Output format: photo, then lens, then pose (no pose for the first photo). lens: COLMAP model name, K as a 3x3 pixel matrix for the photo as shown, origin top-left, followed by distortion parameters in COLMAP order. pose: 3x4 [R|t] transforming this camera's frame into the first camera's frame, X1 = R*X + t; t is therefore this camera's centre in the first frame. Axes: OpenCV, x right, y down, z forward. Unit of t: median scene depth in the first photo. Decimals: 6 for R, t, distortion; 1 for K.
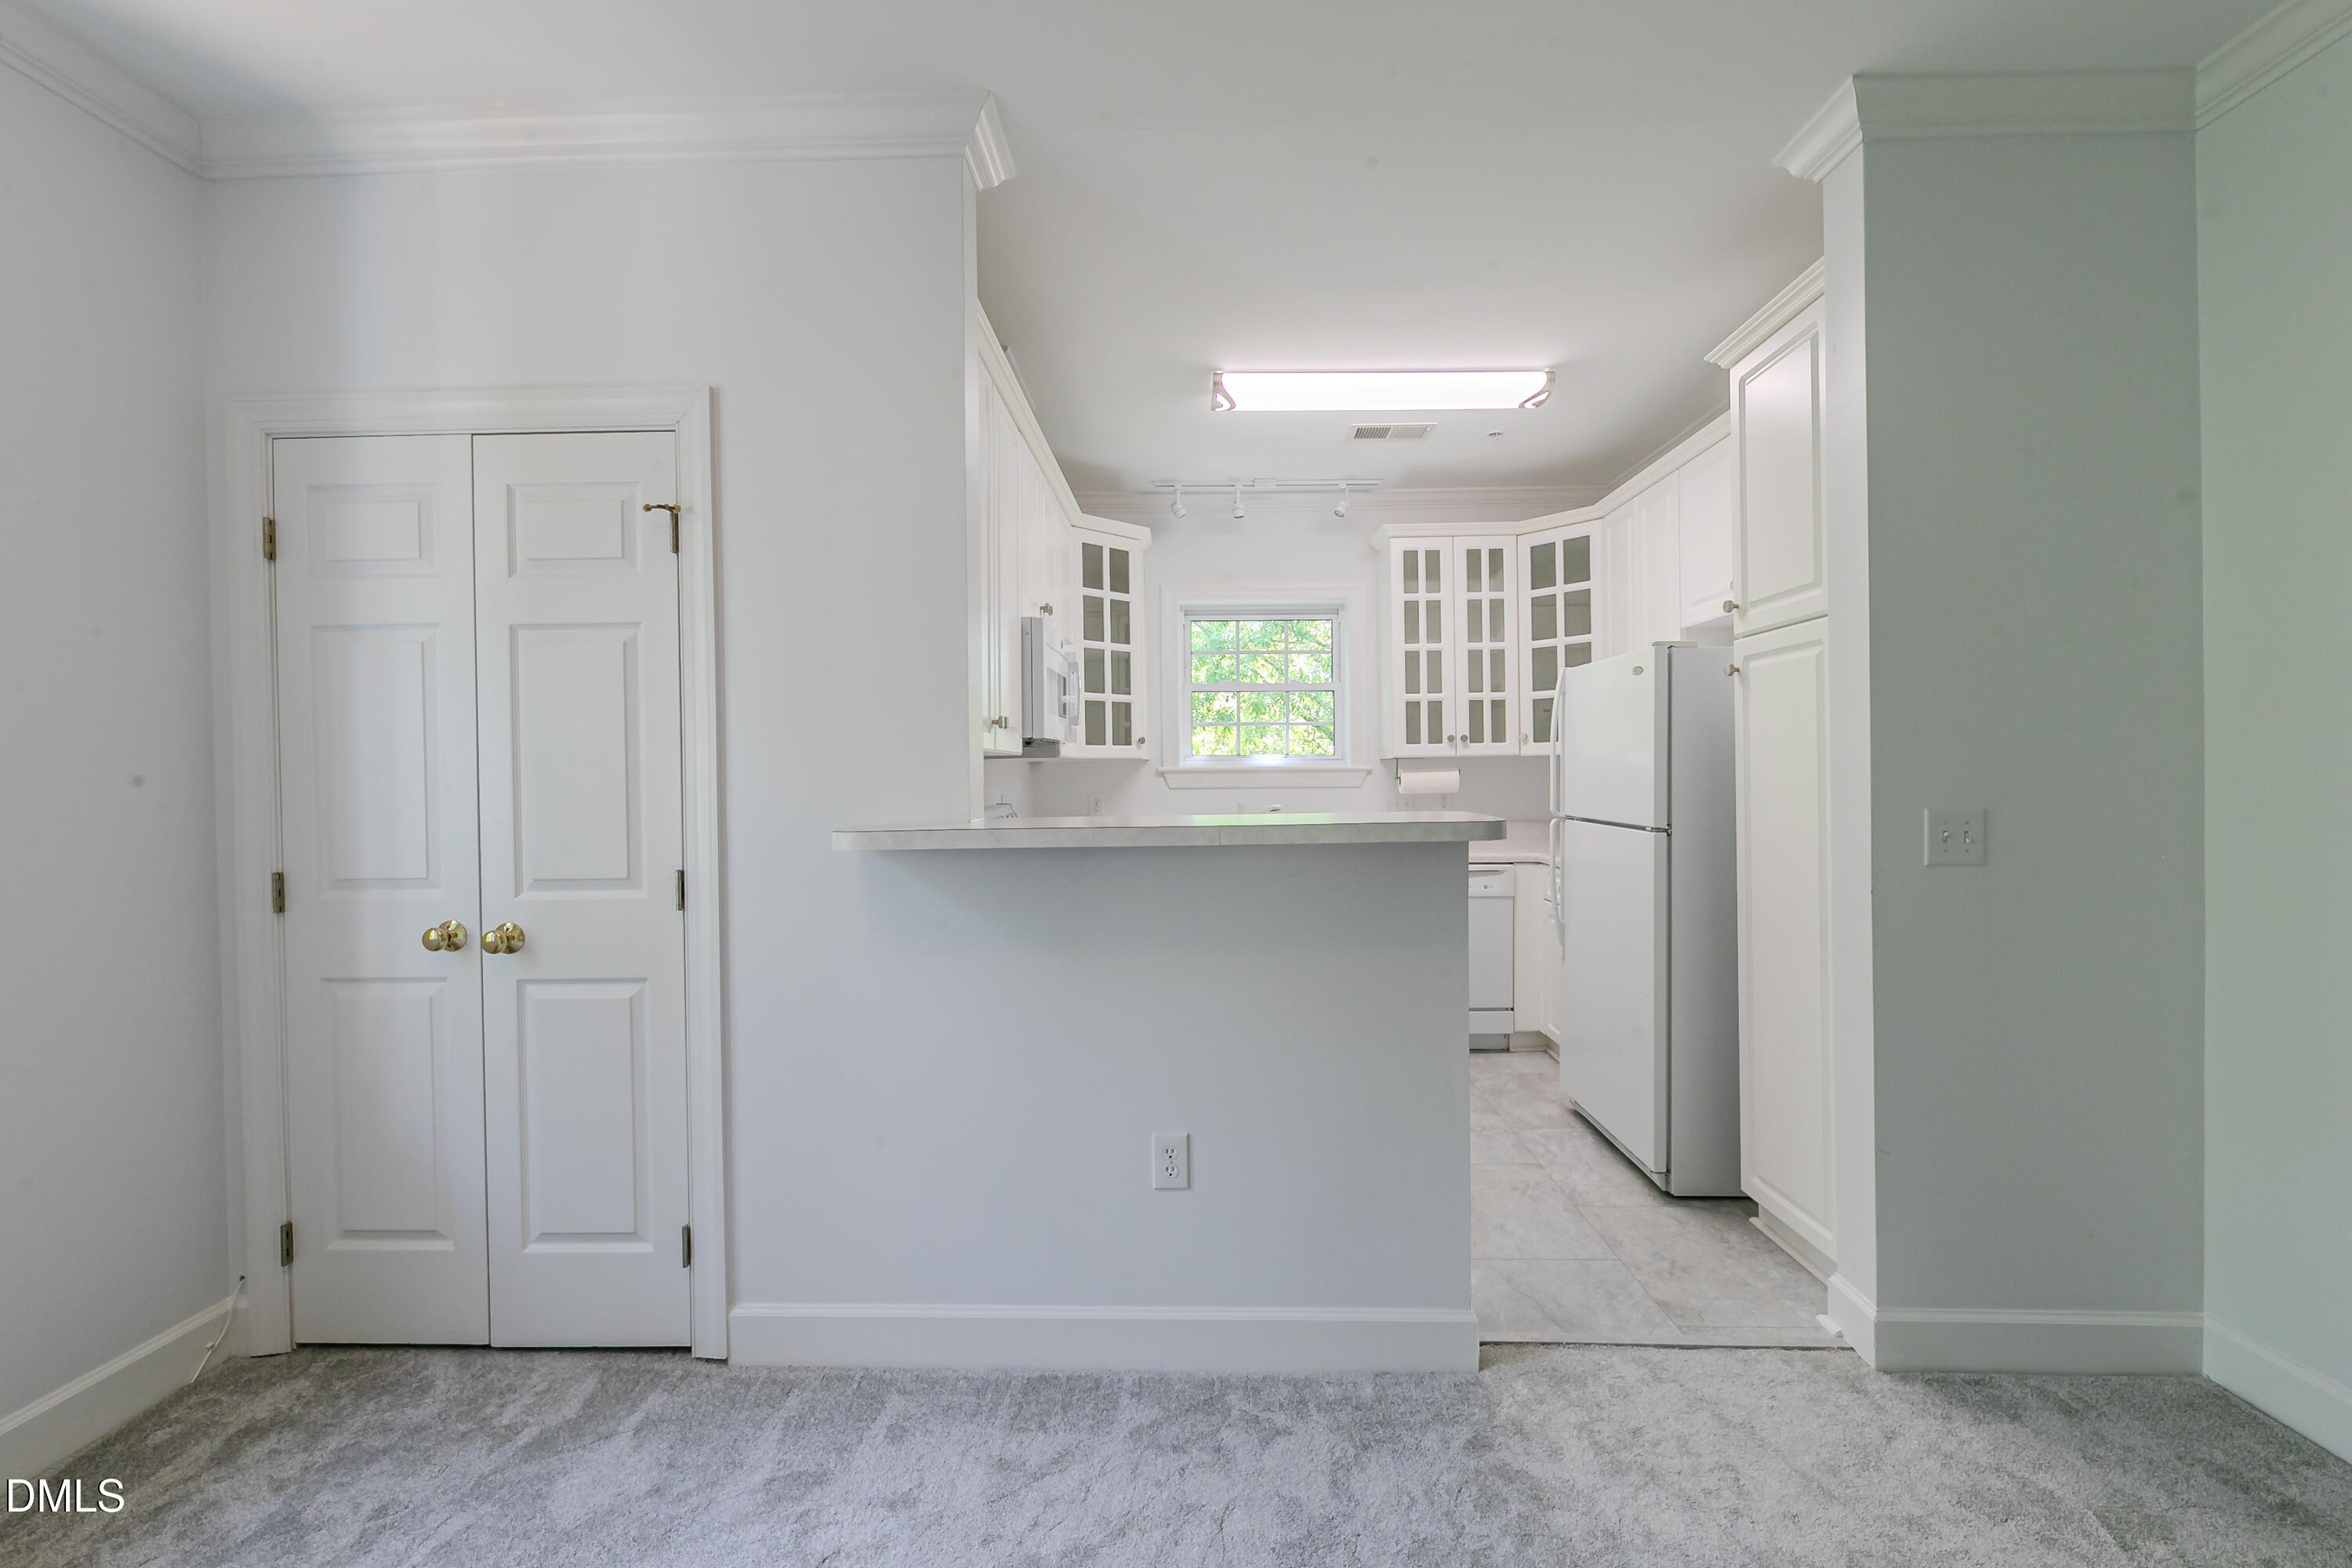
lens RADIAL K [[945.4, 0, 1186.1], [0, 945.4, 782.5], [0, 0, 1]] dist [0.001539, -0.002868]
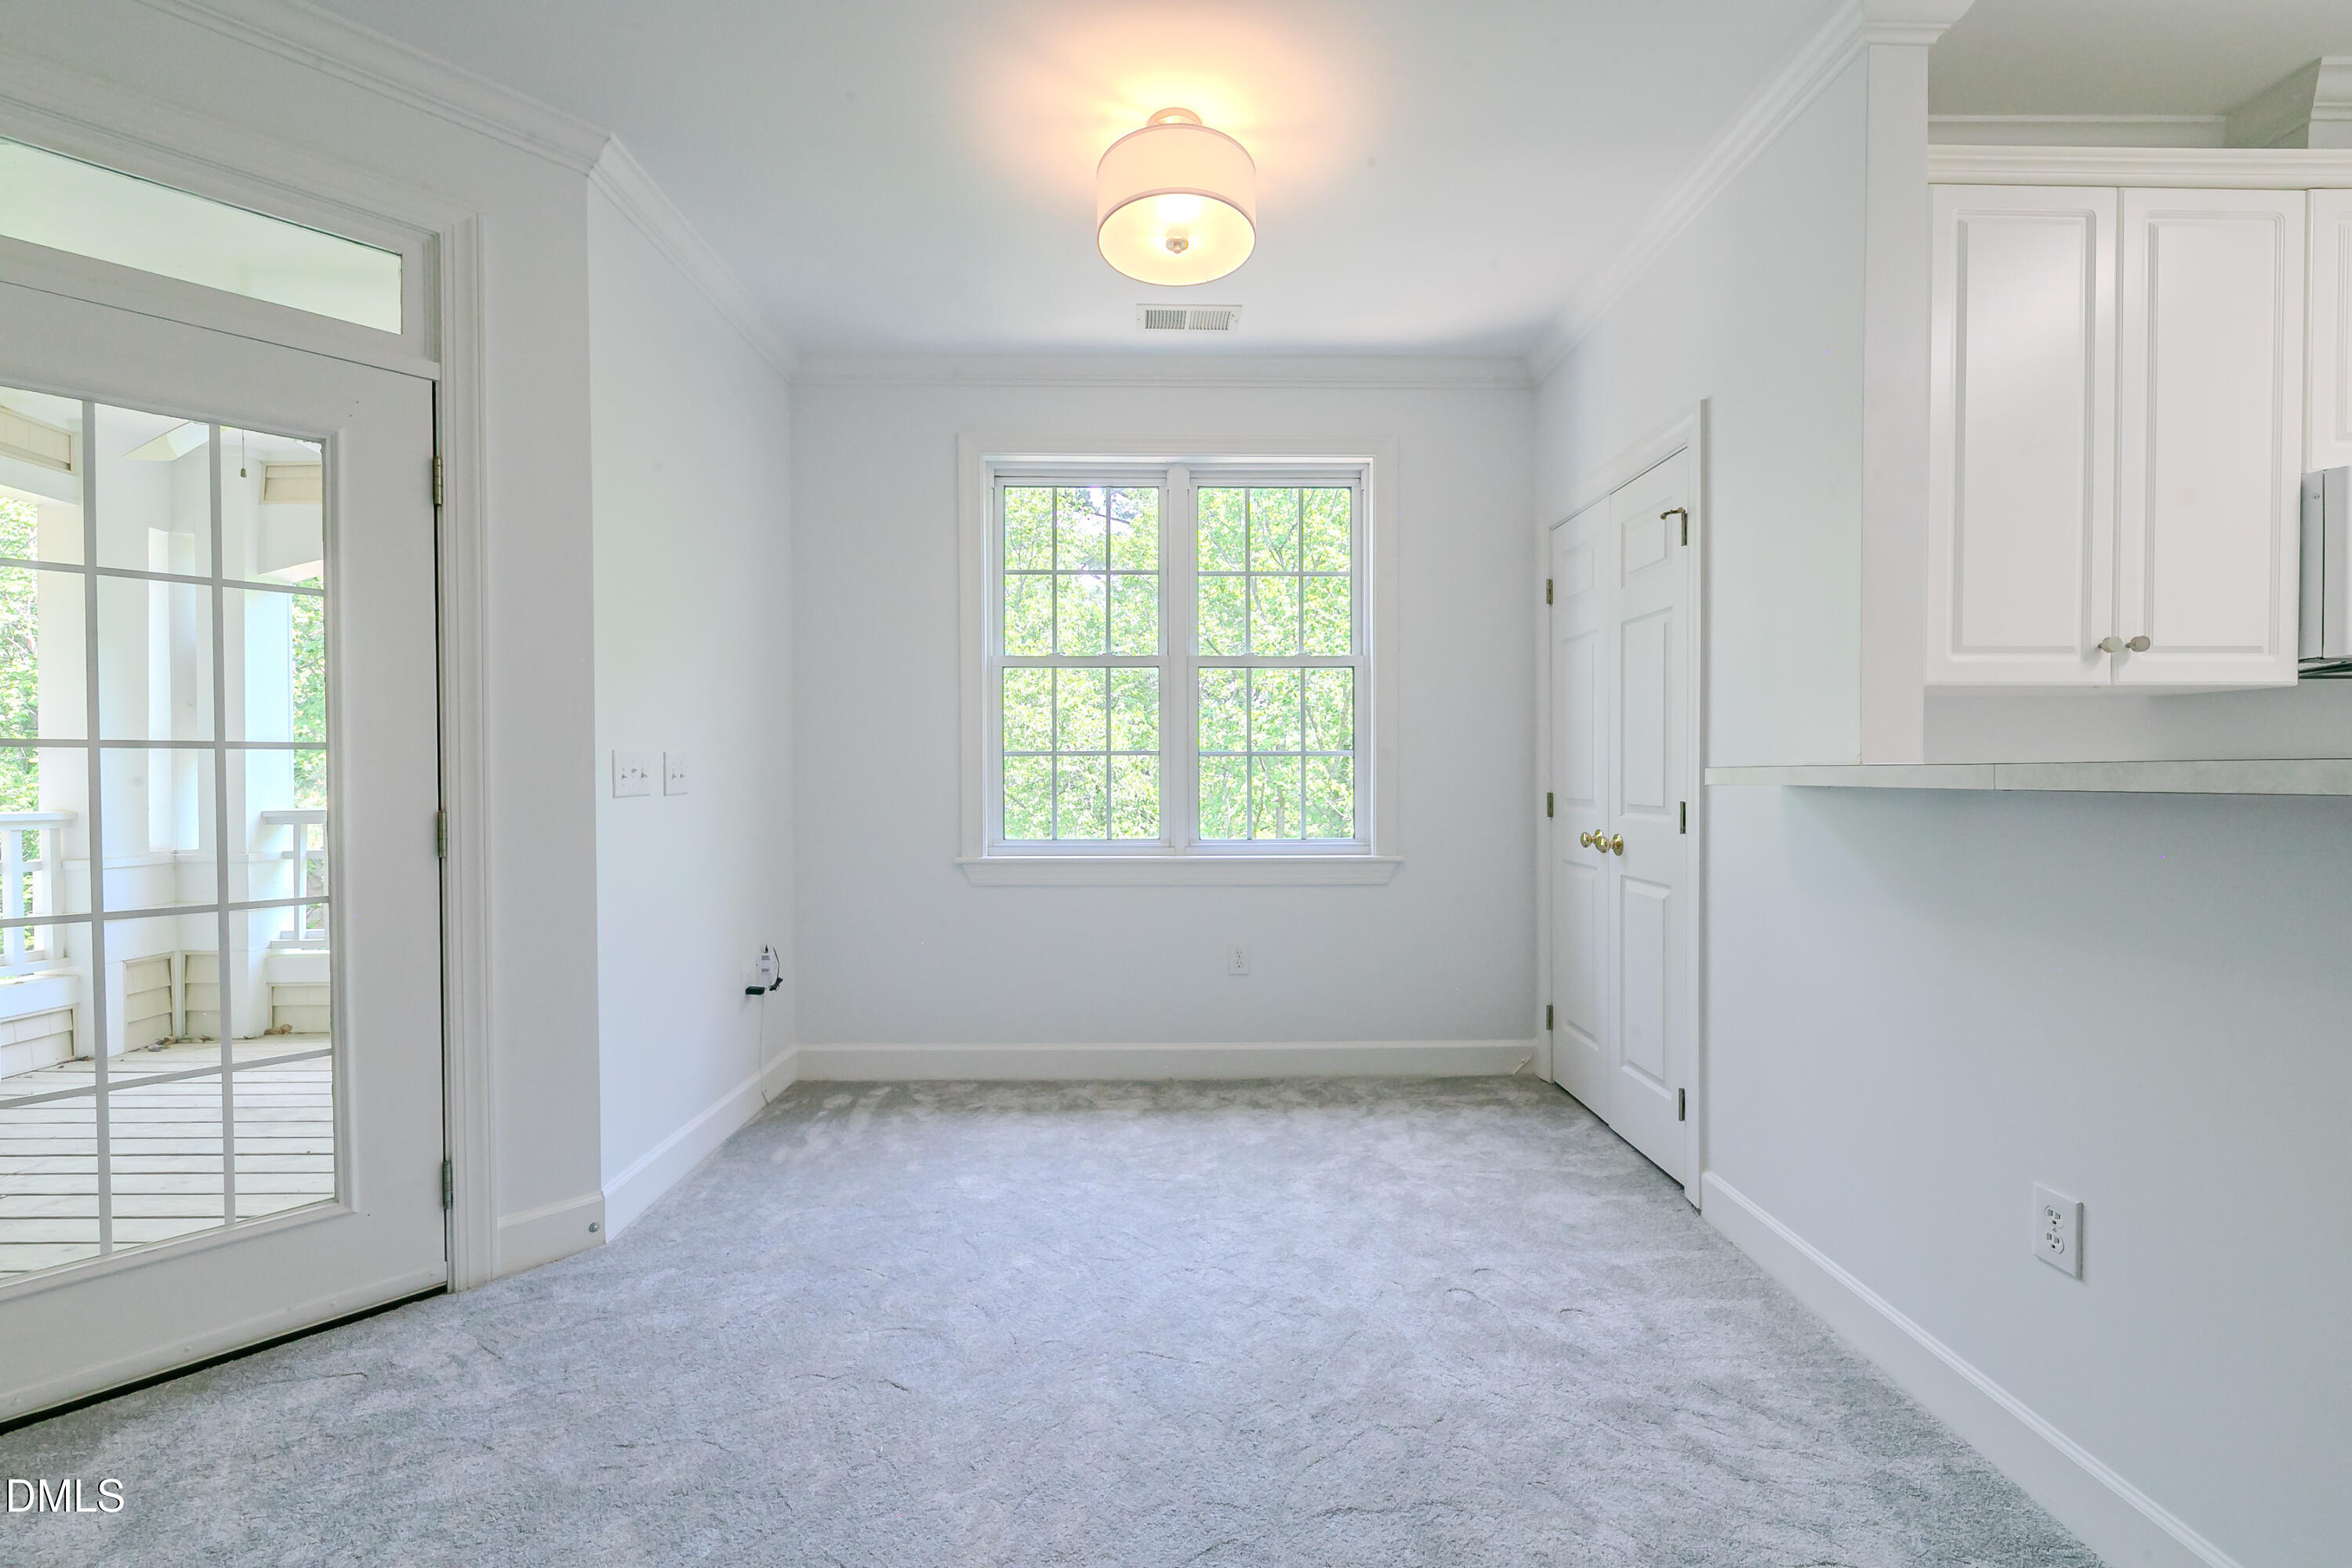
lens RADIAL K [[945.4, 0, 1180.2], [0, 945.4, 789.9], [0, 0, 1]] dist [0.001539, -0.002868]
pose [[0.036047, 0.032347, -0.998826, 0.314141], [-0.007252, 0.999458, 0.032105, 0.019623], [0.999324, 0.006086, 0.036262, 0.136460]]
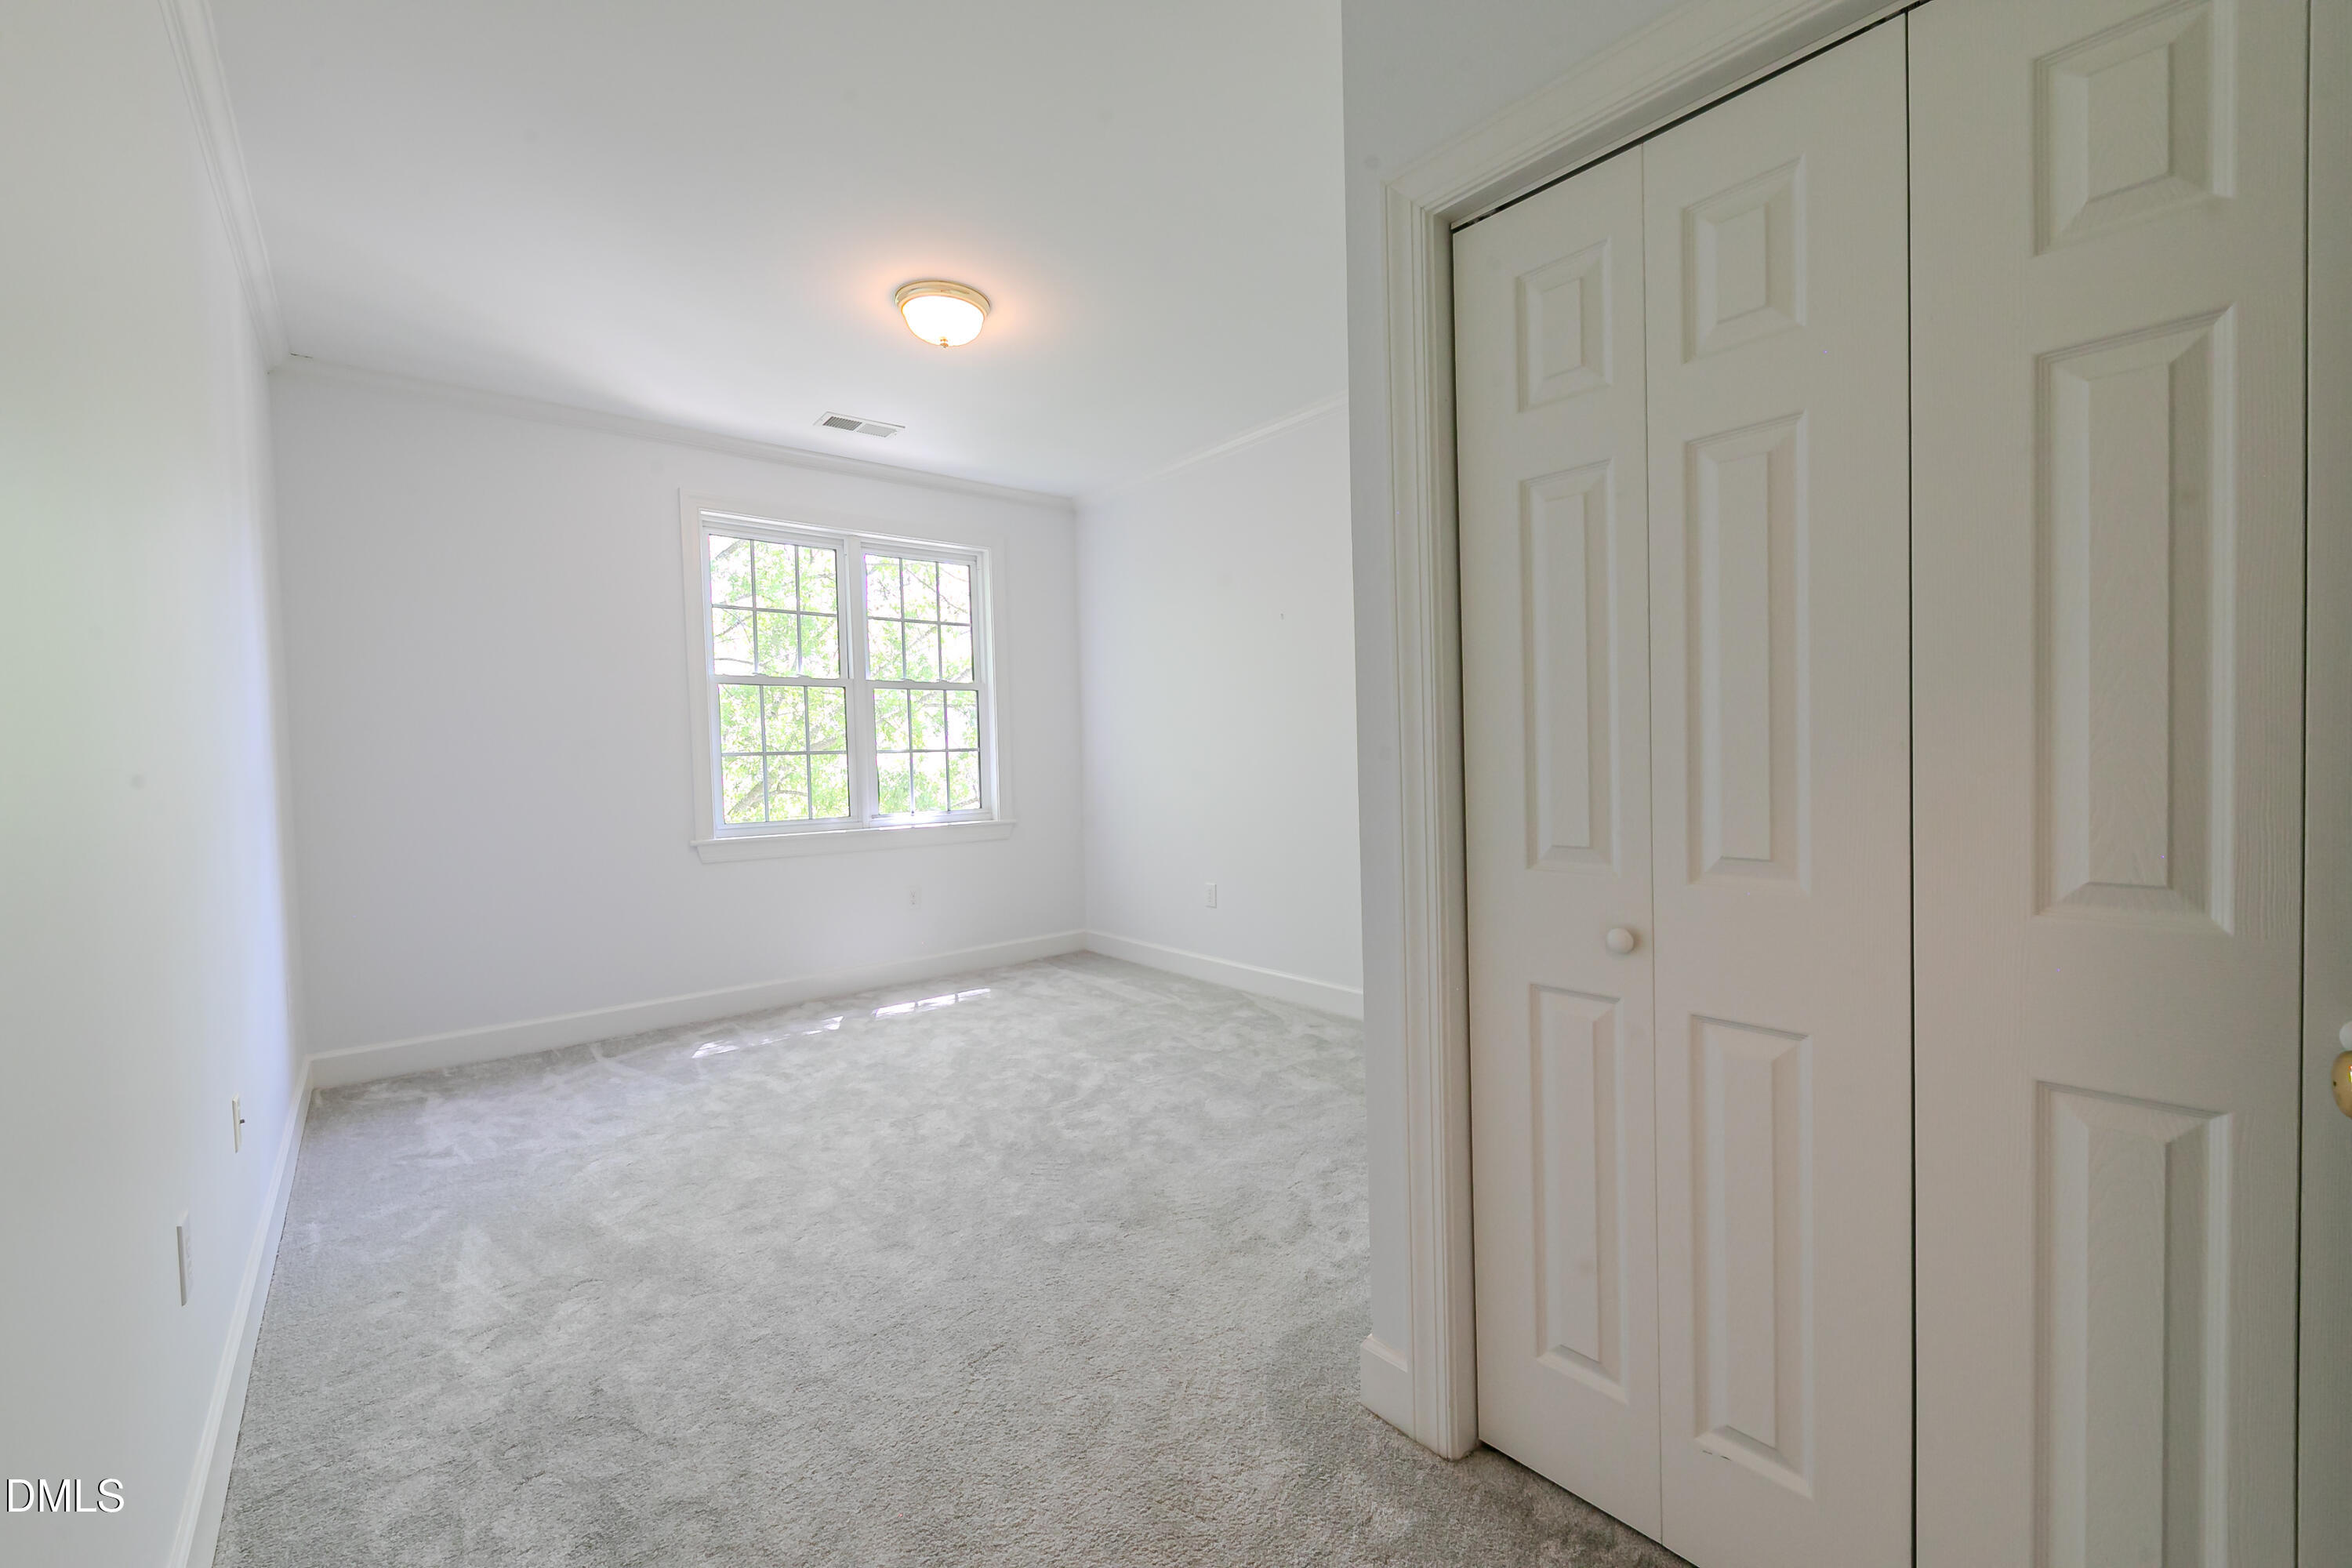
lens RADIAL K [[945.4, 0, 1179.1], [0, 945.4, 790.5], [0, 0, 1]] dist [0.001539, -0.002868]
pose [[0.655403, 0.020310, -0.755006, 0.996697], [0.012620, 0.999204, 0.037835, 0.026748], [0.755174, -0.034325, 0.654625, -0.973946]]
